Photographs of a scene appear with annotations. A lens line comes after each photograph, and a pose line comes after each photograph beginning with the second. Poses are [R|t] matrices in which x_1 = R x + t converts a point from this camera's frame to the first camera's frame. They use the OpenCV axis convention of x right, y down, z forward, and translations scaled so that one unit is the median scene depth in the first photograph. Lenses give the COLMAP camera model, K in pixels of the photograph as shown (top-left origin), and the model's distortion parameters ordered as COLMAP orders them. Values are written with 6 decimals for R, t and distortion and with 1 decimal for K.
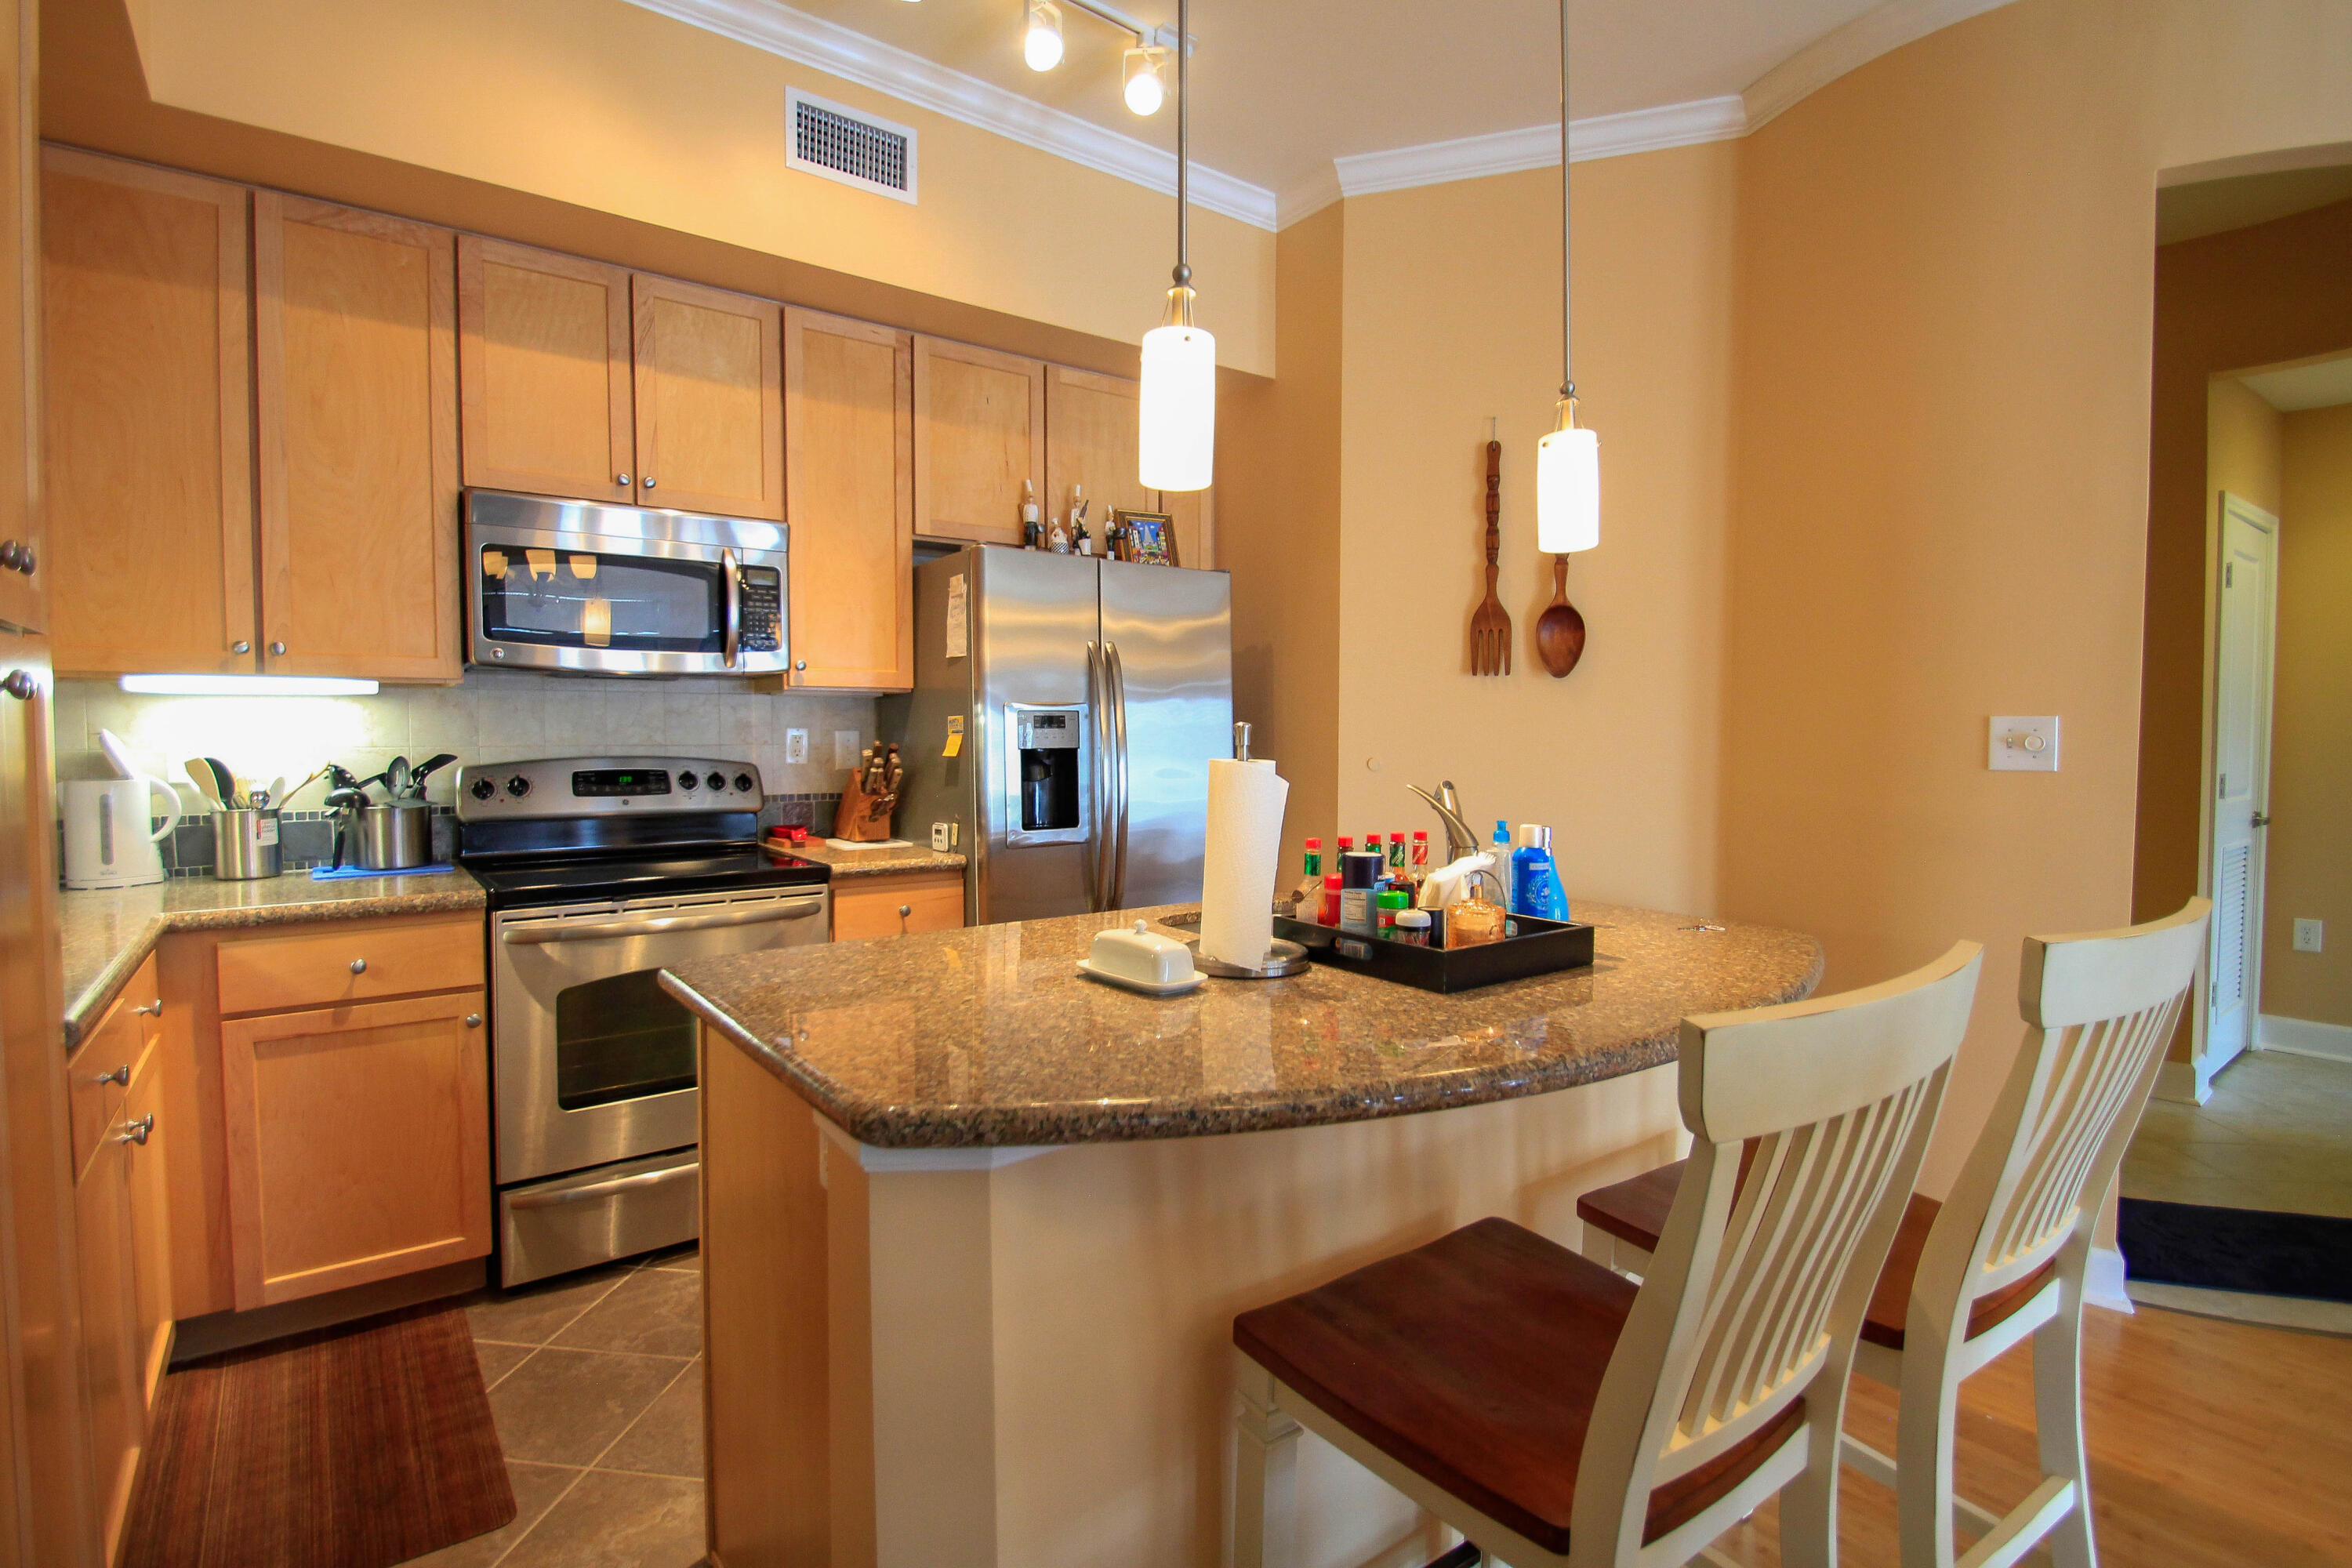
lens RADIAL K [[1149.1, 0, 1164.2], [0, 1149.1, 775.3], [0, 0, 1]] dist [0.010613, -0.013849]
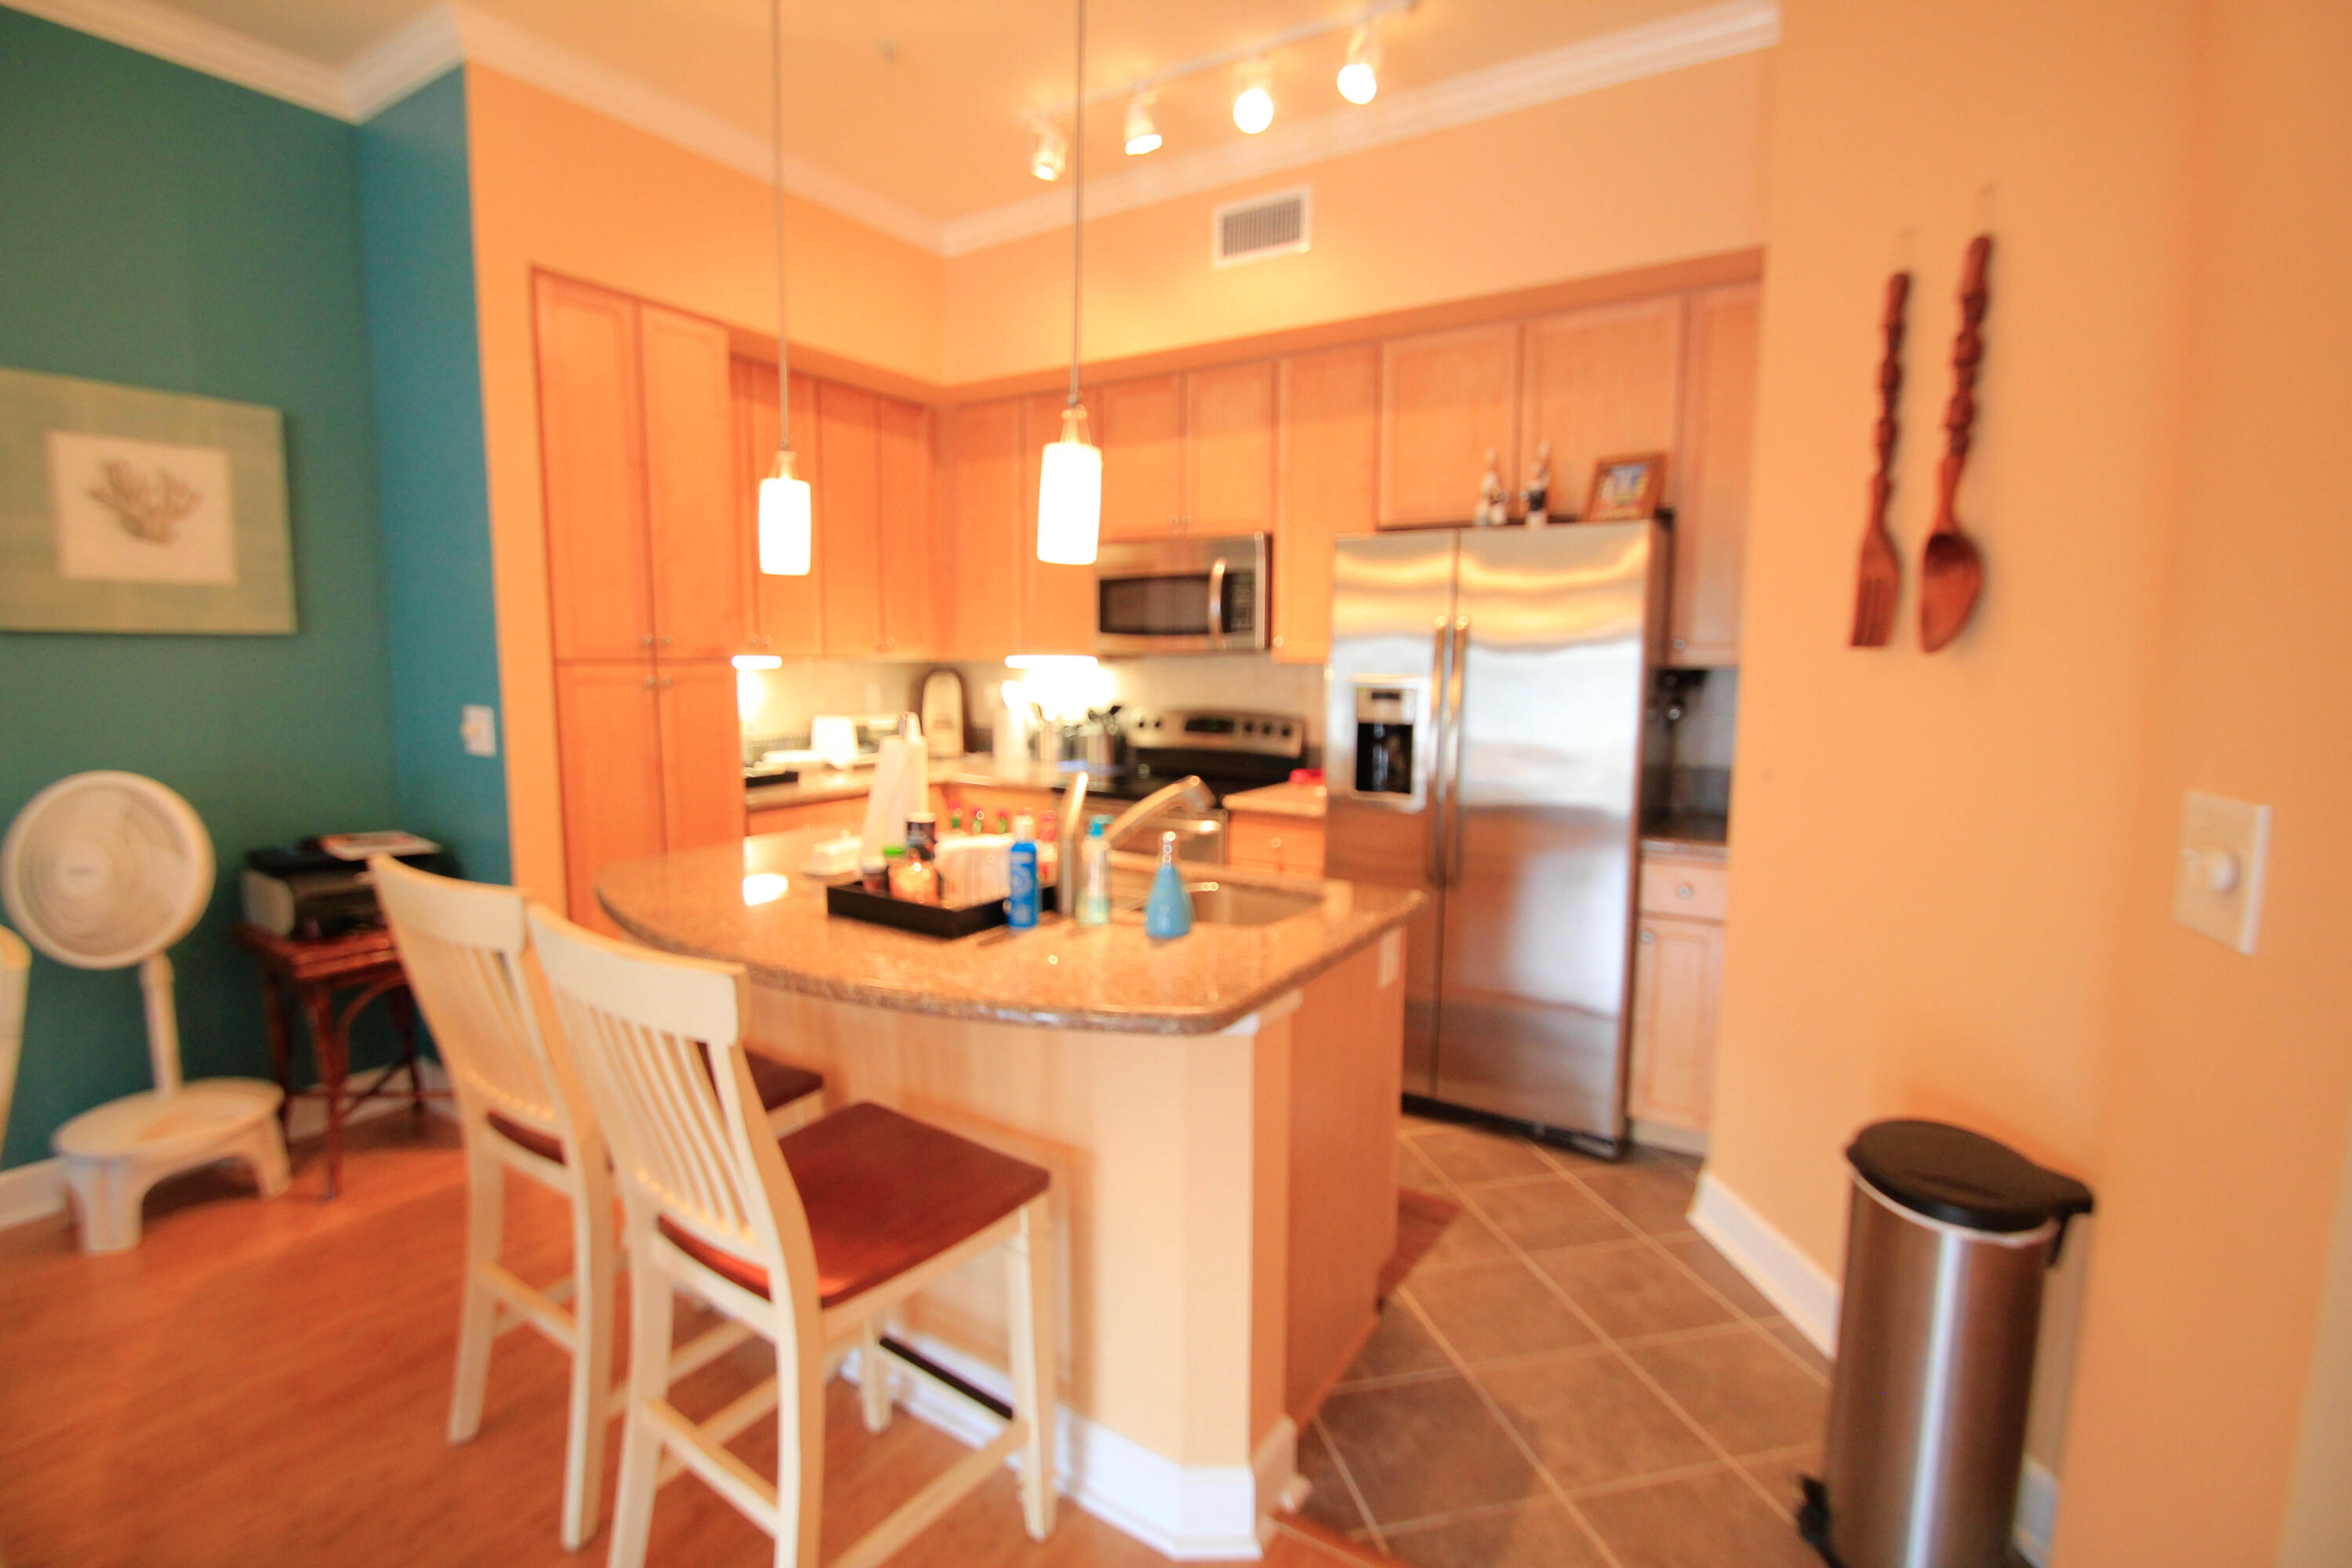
lens RADIAL K [[1086.2, 0, 1167.0], [0, 1086.2, 772.5], [0, 0, 1]] dist [-0.004845, -0.000869]
pose [[0.363497, 0.103574, -0.925820, 0.784965], [-0.045487, 0.994588, 0.093408, -0.061081], [0.930484, 0.008159, 0.366241, 0.449823]]
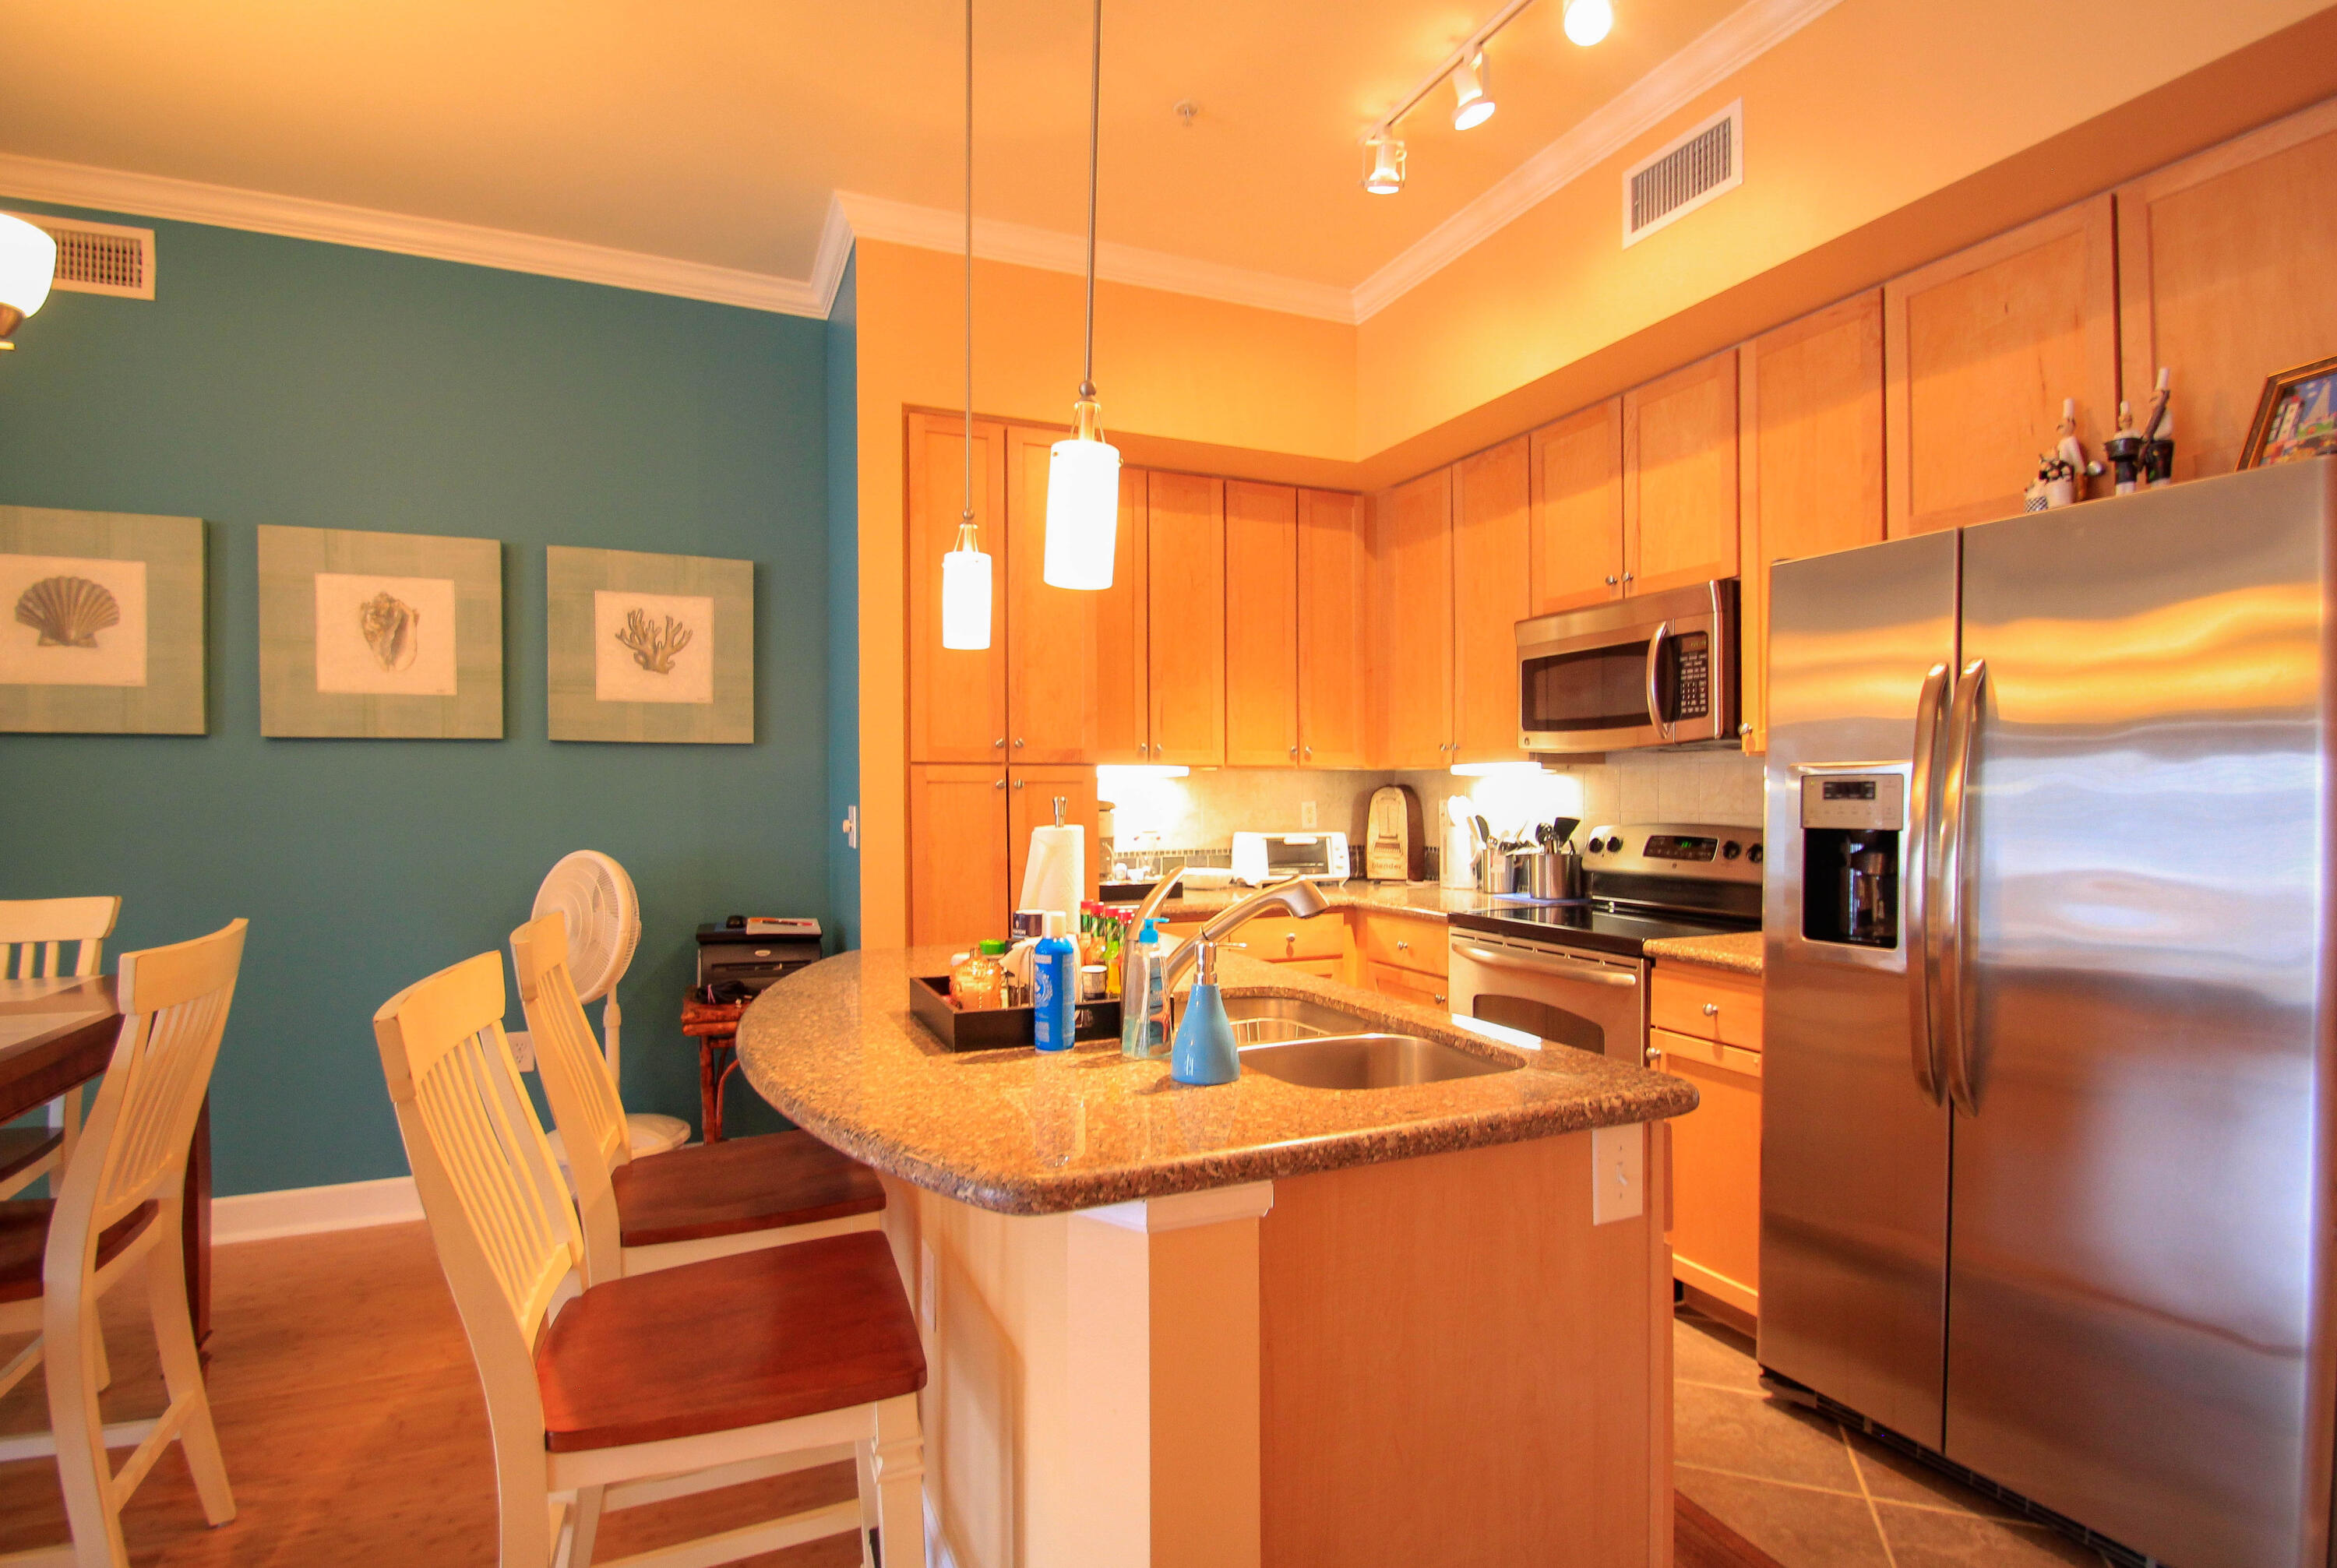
lens RADIAL K [[1141.7, 0, 1150.2], [0, 1141.7, 799.6], [0, 0, 1]] dist [0.010613, -0.013849]
pose [[-0.223727, 0.004630, -0.974641, 0.687003], [-0.040331, 0.999088, 0.014004, -0.033617], [0.973817, 0.042441, -0.223337, 0.757834]]
